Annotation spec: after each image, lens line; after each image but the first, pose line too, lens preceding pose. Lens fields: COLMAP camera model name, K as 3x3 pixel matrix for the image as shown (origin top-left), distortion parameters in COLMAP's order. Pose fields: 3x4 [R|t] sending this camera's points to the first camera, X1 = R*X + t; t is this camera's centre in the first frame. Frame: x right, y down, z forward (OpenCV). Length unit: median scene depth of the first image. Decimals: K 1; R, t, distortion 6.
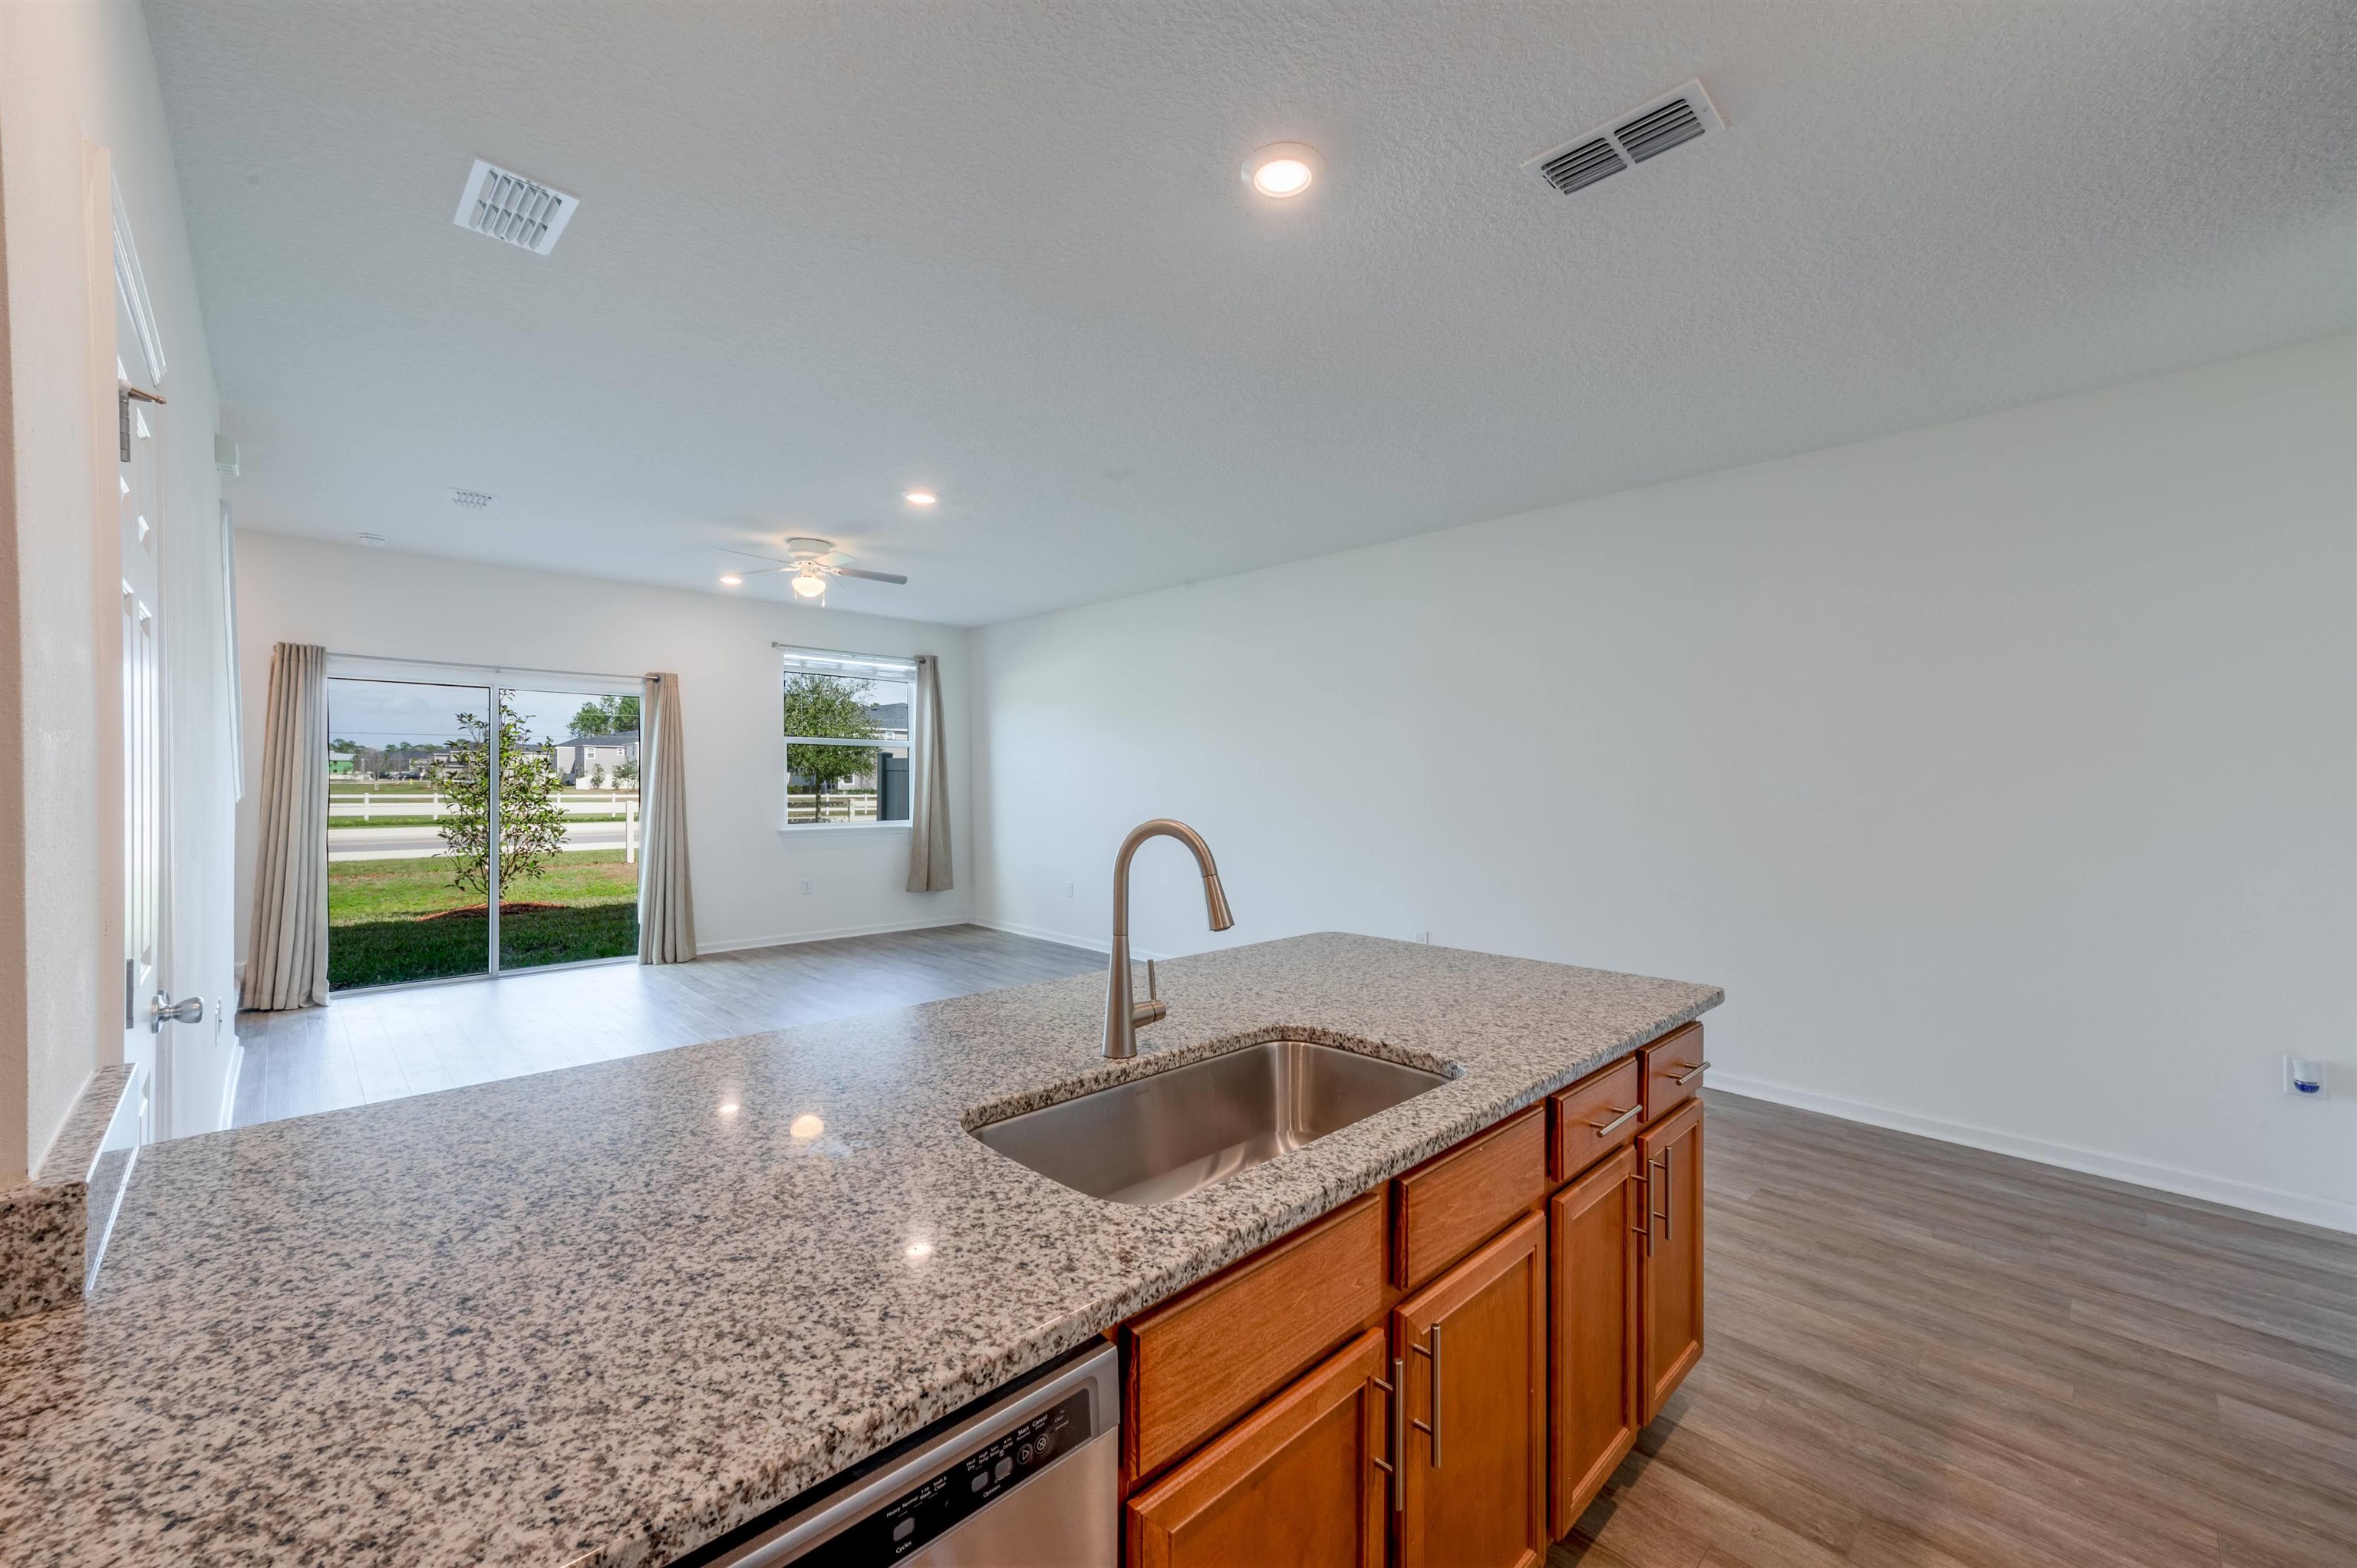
lens RADIAL K [[924.7, 0, 1188.0], [0, 924.7, 789.5], [0, 0, 1]] dist [0.018772, -0.000536]
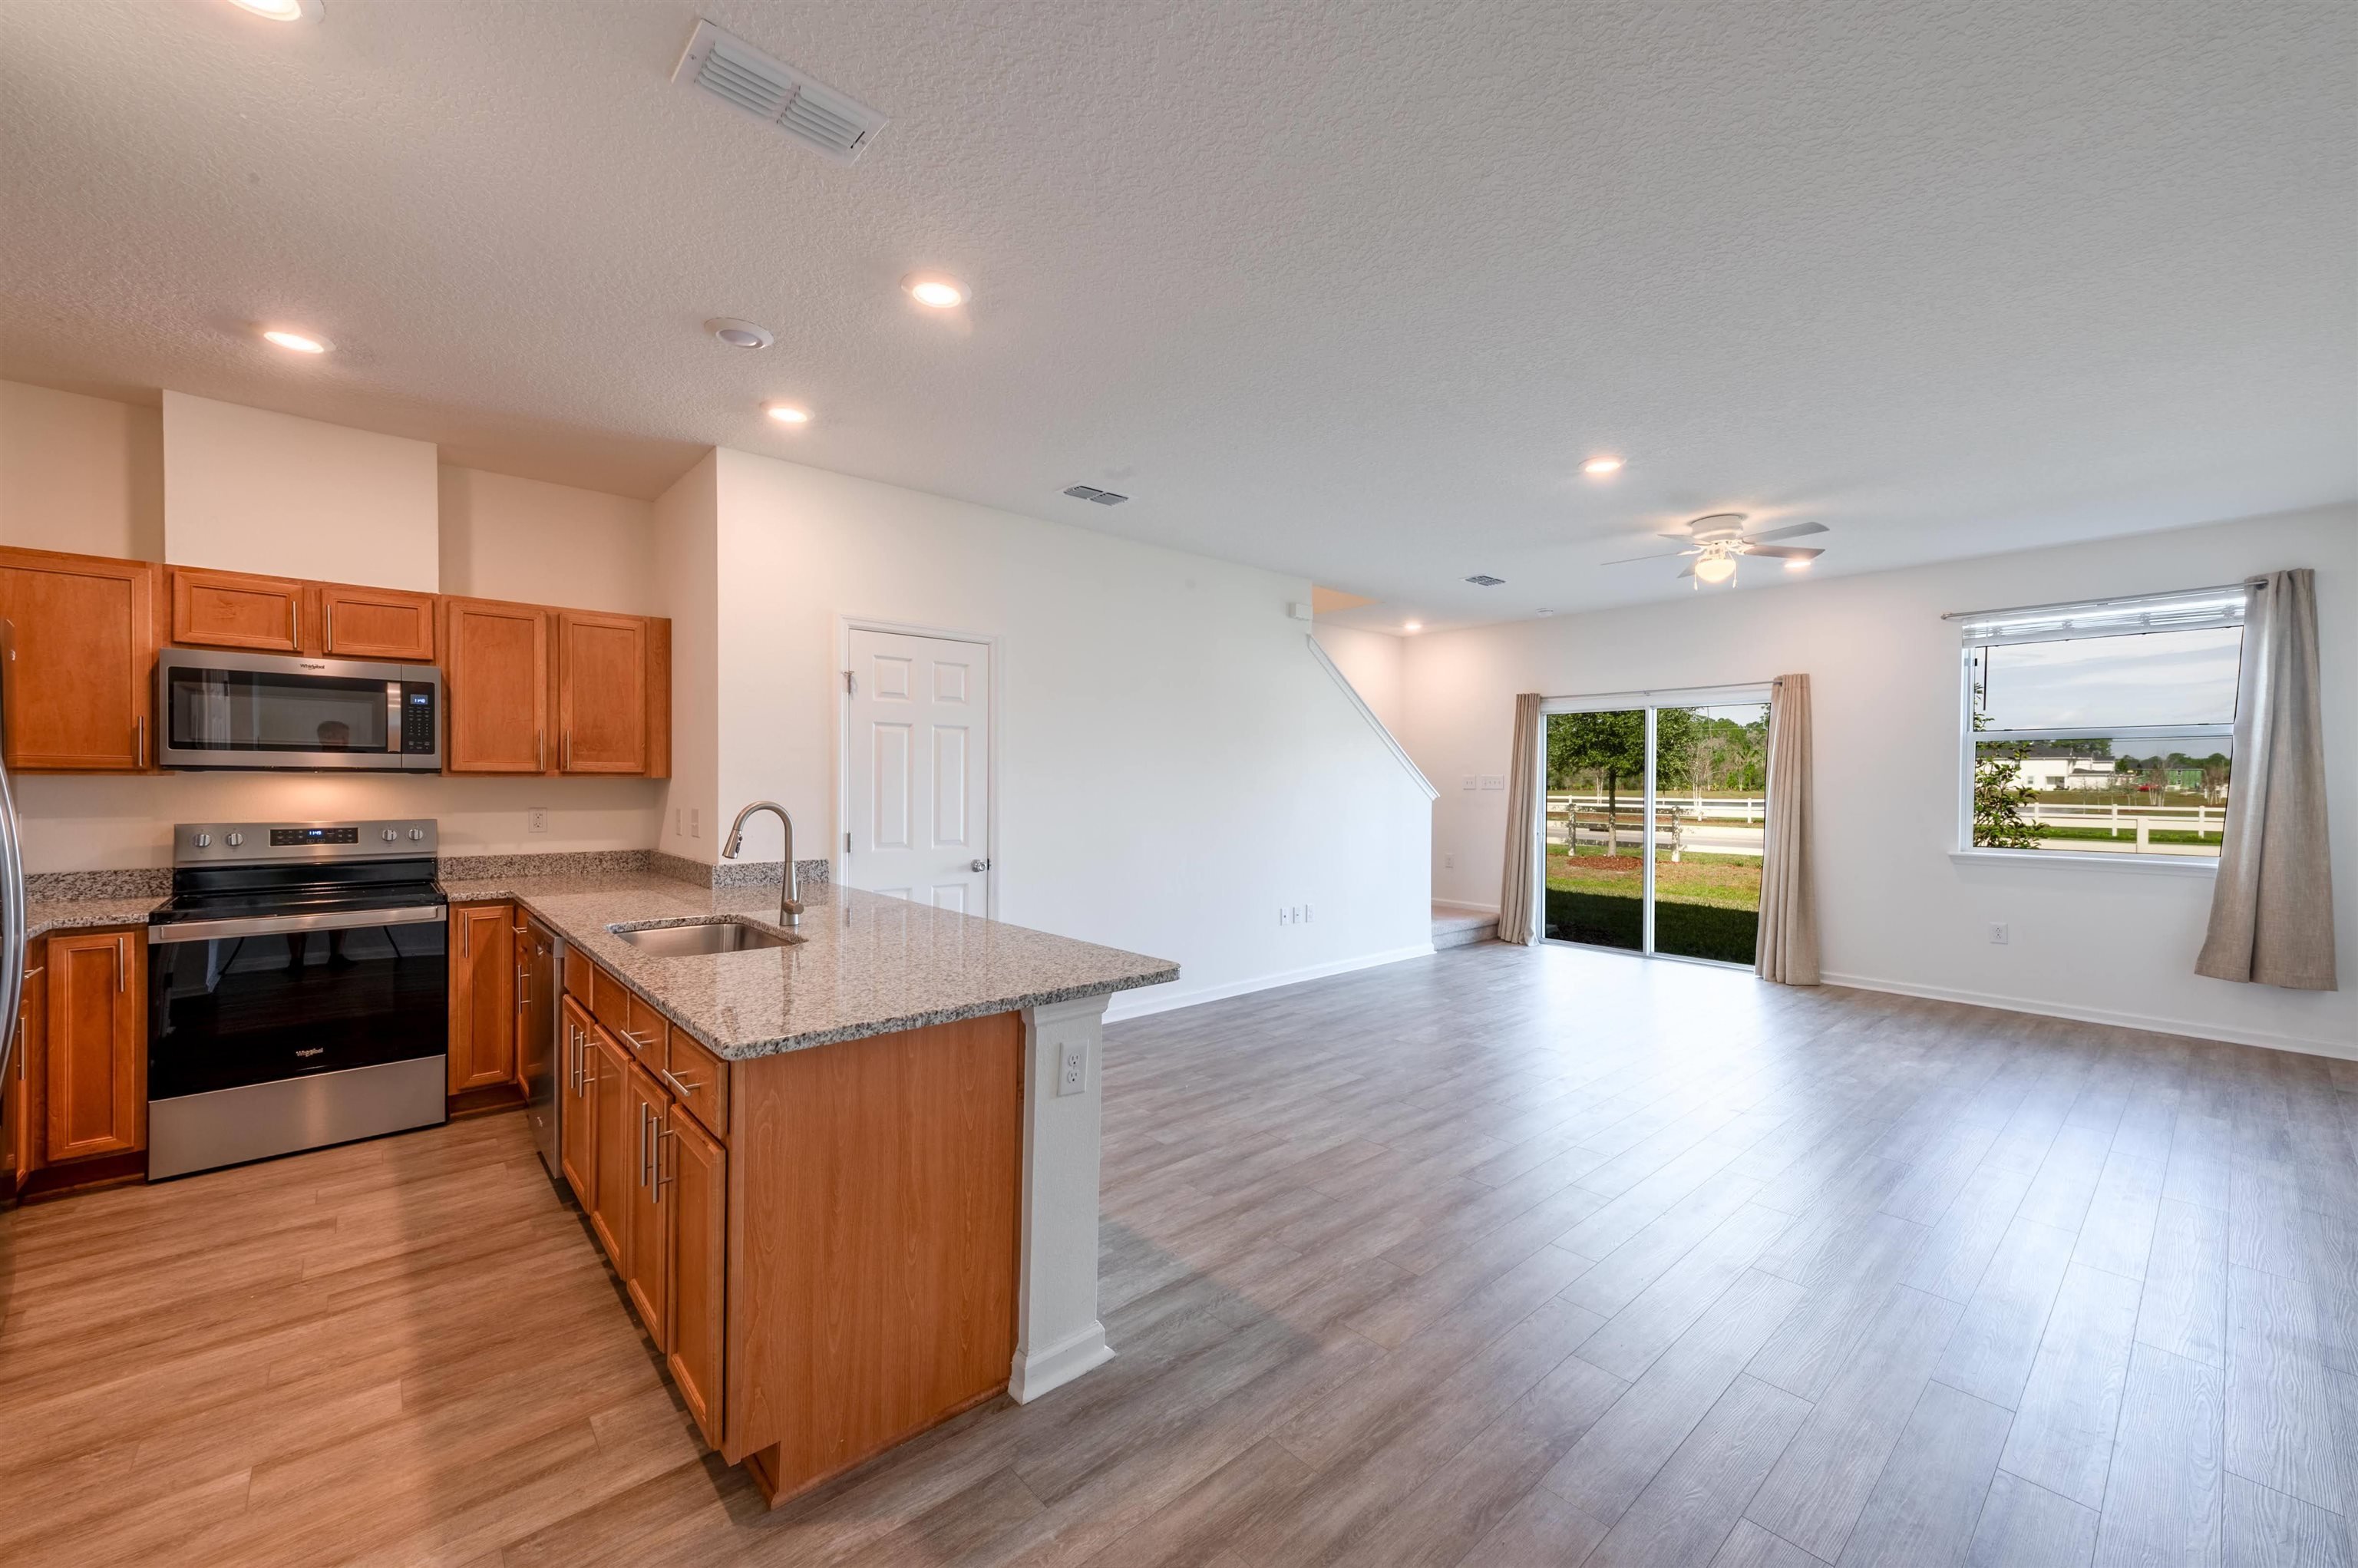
lens RADIAL K [[925.1, 0, 1188.8], [0, 925.1, 788.5], [0, 0, 1]] dist [0.018772, -0.000536]
pose [[-0.054890, 0.003586, -0.998486, 0.495822], [-0.015958, 0.999863, 0.004469, -0.005200], [0.998365, 0.016179, -0.054825, 0.531083]]
